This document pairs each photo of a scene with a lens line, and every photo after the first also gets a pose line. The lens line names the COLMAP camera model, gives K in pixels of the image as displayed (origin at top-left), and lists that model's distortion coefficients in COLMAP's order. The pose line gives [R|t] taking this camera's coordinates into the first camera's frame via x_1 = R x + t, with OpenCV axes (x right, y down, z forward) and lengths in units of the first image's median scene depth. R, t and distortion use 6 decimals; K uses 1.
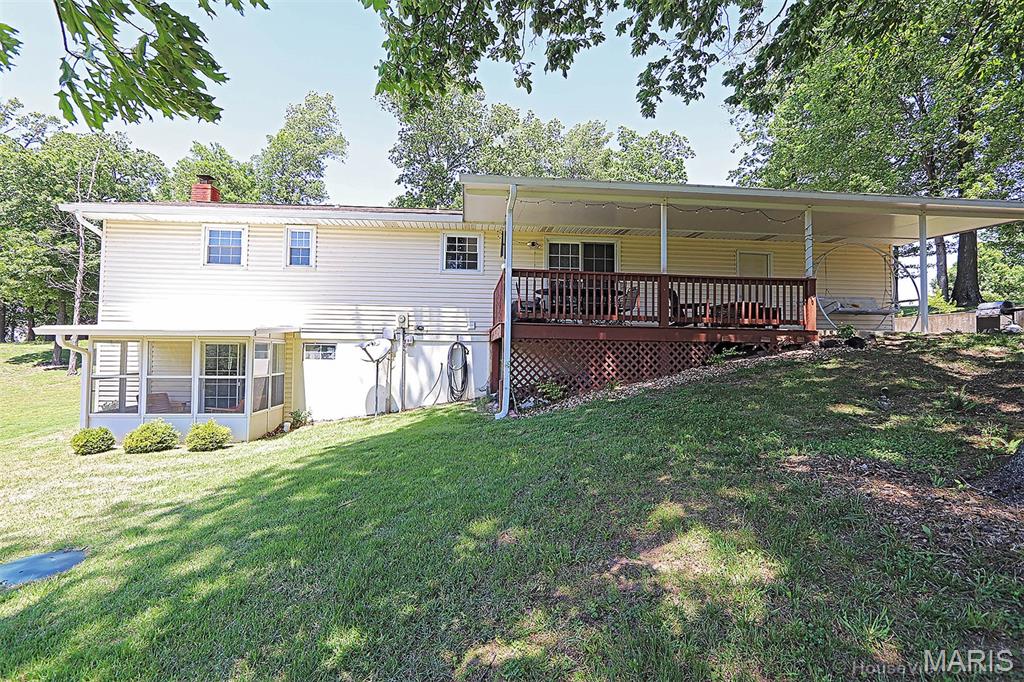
lens RADIAL K [[471.0, 0, 514.5], [0, 471.0, 344.9], [0, 0, 1]] dist [-0.016986, 0.001858]
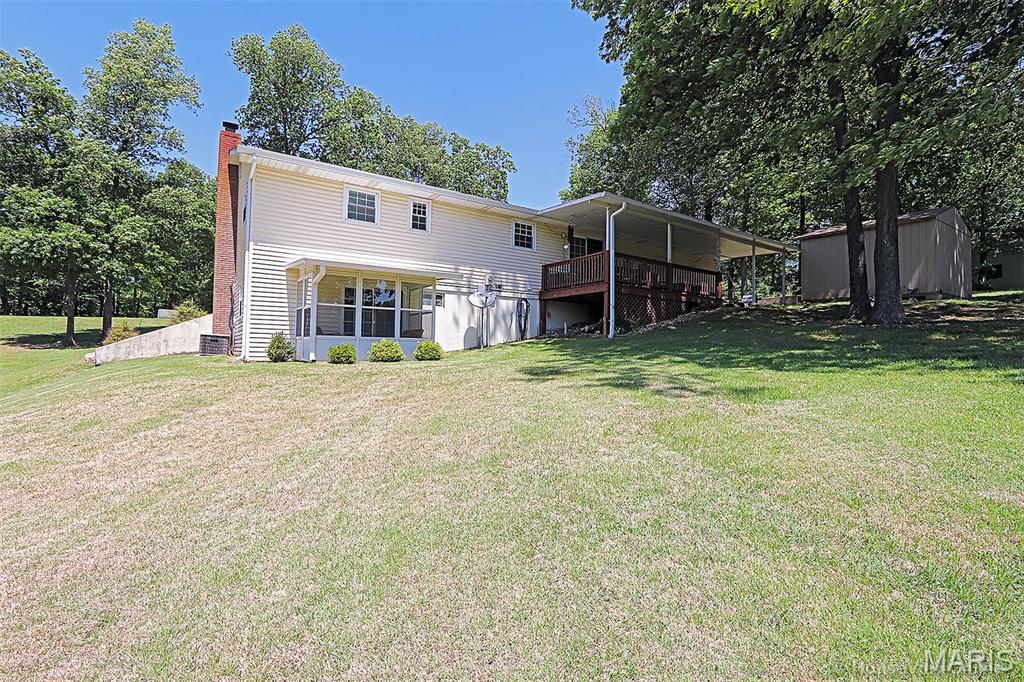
lens RADIAL K [[471.0, 0, 506.8], [0, 471.0, 340.1], [0, 0, 1]] dist [-0.016986, 0.001858]
pose [[0.883043, 0.018079, 0.468943, -0.835643], [-0.020587, 0.999788, 0.000221, 0.122215], [-0.468840, -0.009850, 0.883228, -0.232011]]
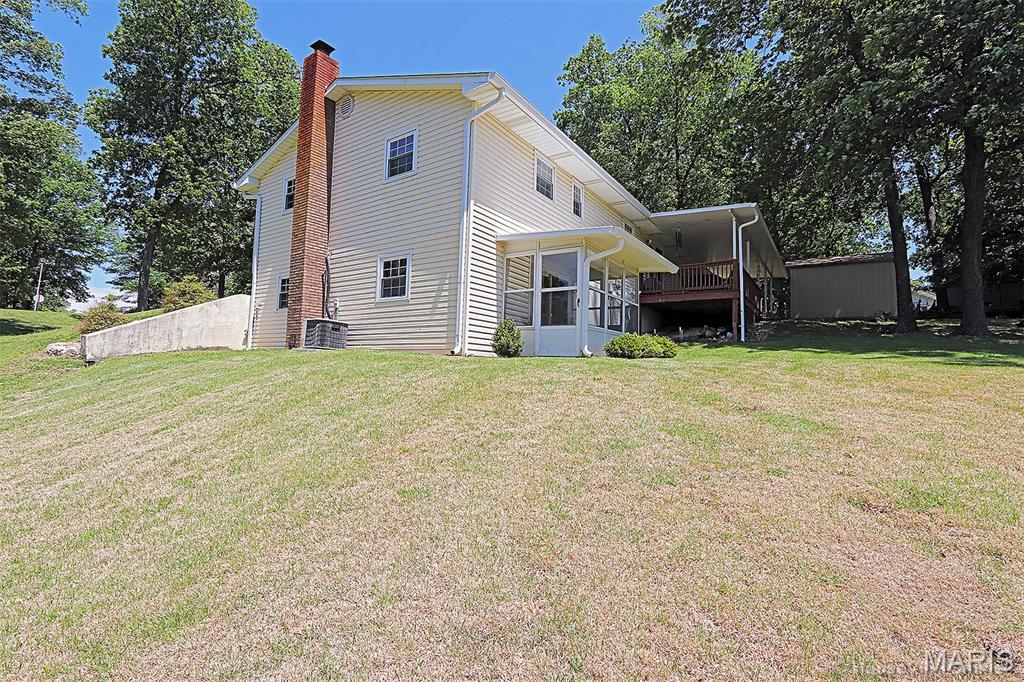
lens RADIAL K [[471.0, 0, 511.4], [0, 471.0, 336.0], [0, 0, 1]] dist [-0.016986, 0.001858]
pose [[0.651067, 0.066281, 0.756121, -1.396042], [-0.040697, 0.997795, -0.052422, 0.185262], [-0.757929, 0.003358, 0.652329, 0.378329]]
